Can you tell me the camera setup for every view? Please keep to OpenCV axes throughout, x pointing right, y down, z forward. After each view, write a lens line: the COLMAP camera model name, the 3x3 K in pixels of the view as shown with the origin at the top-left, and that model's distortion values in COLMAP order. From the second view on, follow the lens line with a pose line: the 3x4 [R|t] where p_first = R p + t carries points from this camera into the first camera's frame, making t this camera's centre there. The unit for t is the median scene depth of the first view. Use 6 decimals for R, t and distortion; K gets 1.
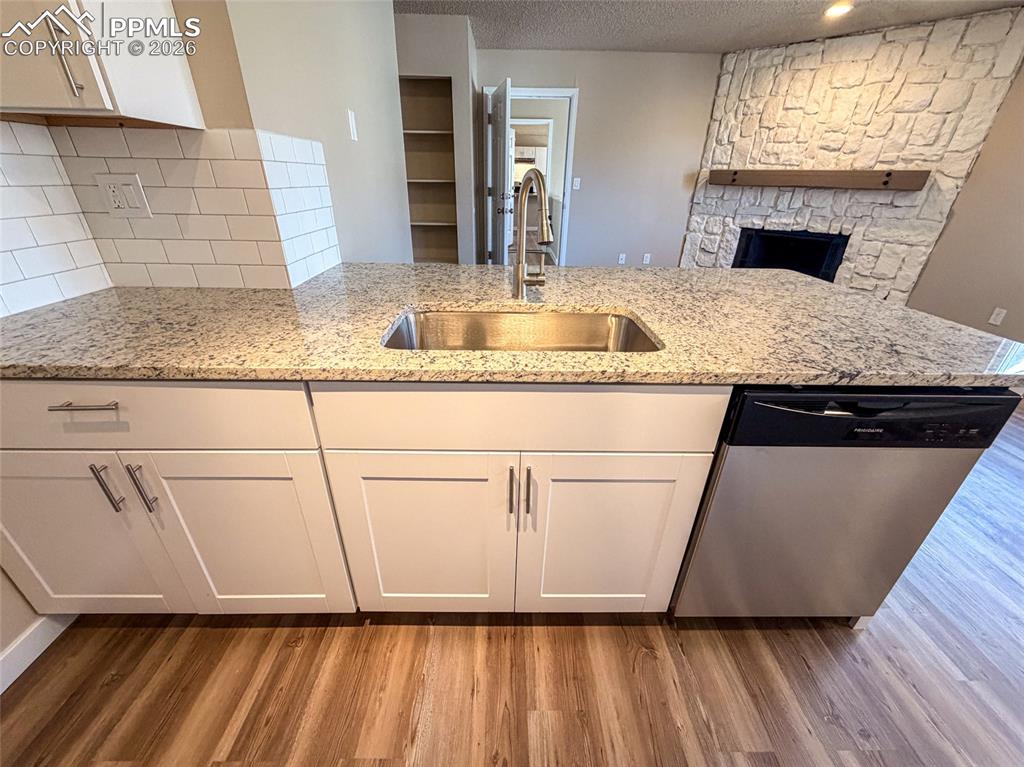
lens RADIAL K [[408.6, 0, 510.9], [0, 408.6, 384.6], [0, 0, 1]] dist [0.001439, -0.000508]
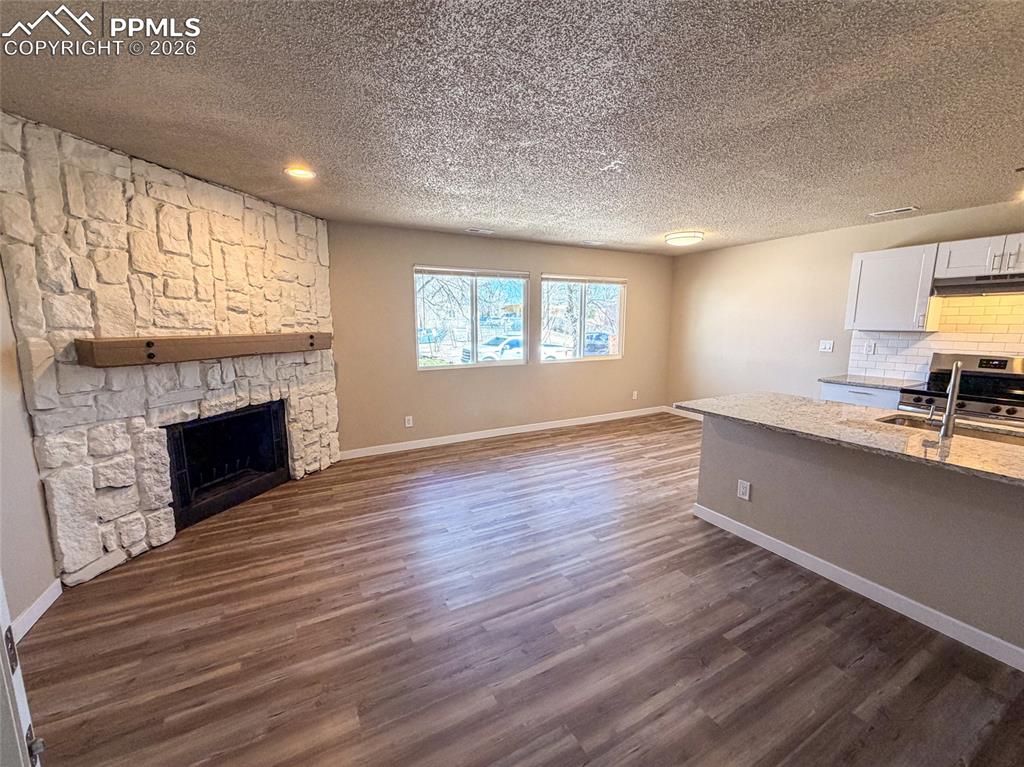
lens RADIAL K [[408.6, 0, 510.9], [0, 408.6, 384.6], [0, 0, 1]] dist [0.001439, -0.000508]
pose [[-0.466178, -0.153657, 0.871245, -0.554873], [0.390412, 0.847991, 0.358454, -1.642271], [-0.793887, 0.507248, -0.335326, 2.836247]]
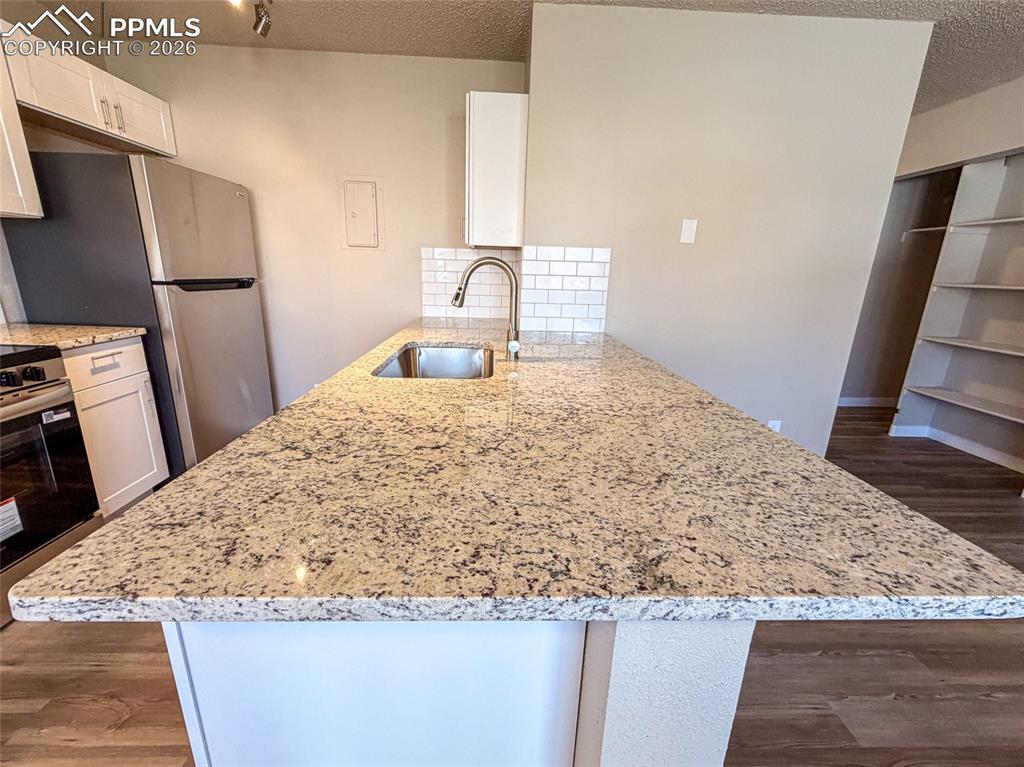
lens RADIAL K [[420.6, 0, 512.0], [0, 420.6, 383.5], [0, 0, 1]] dist [0.000620, 0.000215]
pose [[0.027037, 0.247347, -0.968550, 1.278877], [-0.473610, 0.856427, 0.205493, -0.417376], [0.880320, 0.453159, 0.140301, 0.899155]]
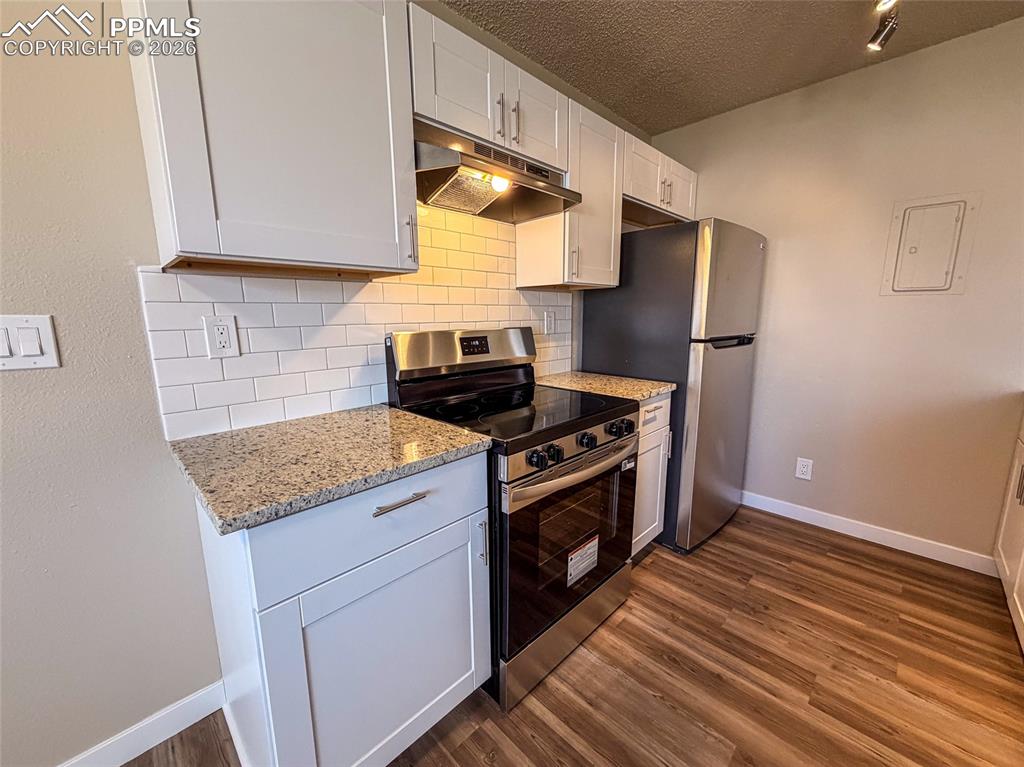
lens RADIAL K [[408.6, 0, 510.9], [0, 408.6, 384.6], [0, 0, 1]] dist [0.001439, -0.000508]
pose [[-0.711603, 0.109403, -0.694012, 1.199816], [-0.318637, 0.830119, 0.457572, -0.133197], [0.626173, 0.546747, -0.555855, 0.291466]]
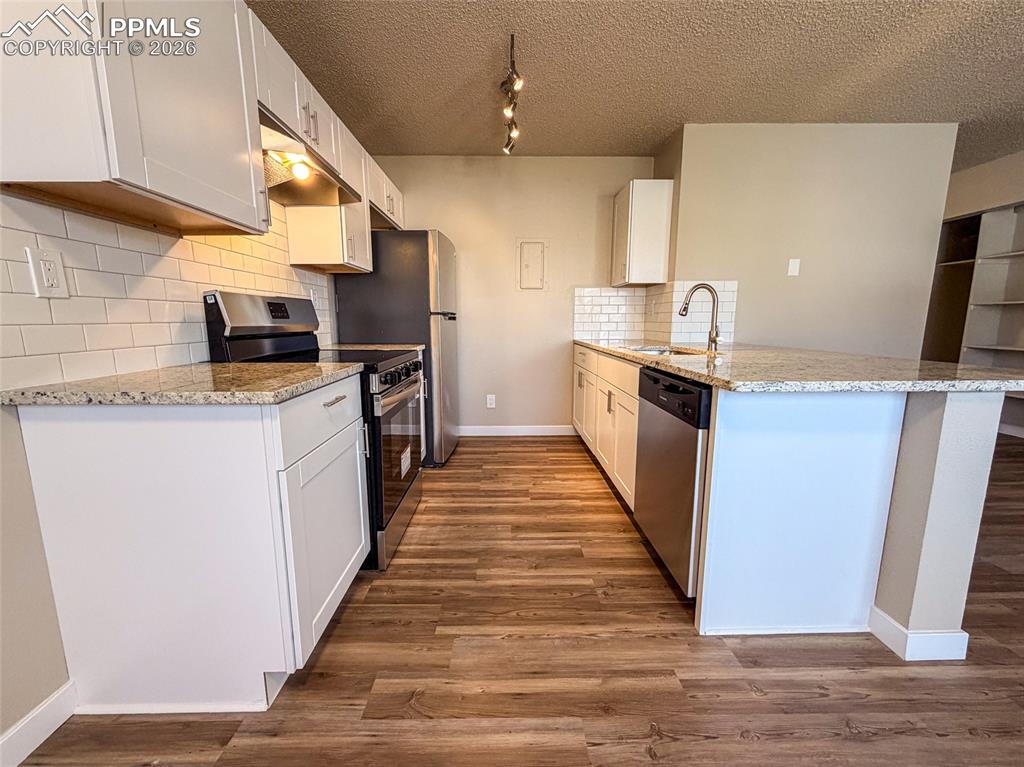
lens RADIAL K [[408.6, 0, 510.9], [0, 408.6, 384.6], [0, 0, 1]] dist [0.001439, -0.000508]
pose [[0.007443, 0.139110, -0.990249, 1.864815], [-0.445812, 0.886878, 0.121237, 0.096426], [0.895096, 0.440563, 0.068618, 0.175209]]
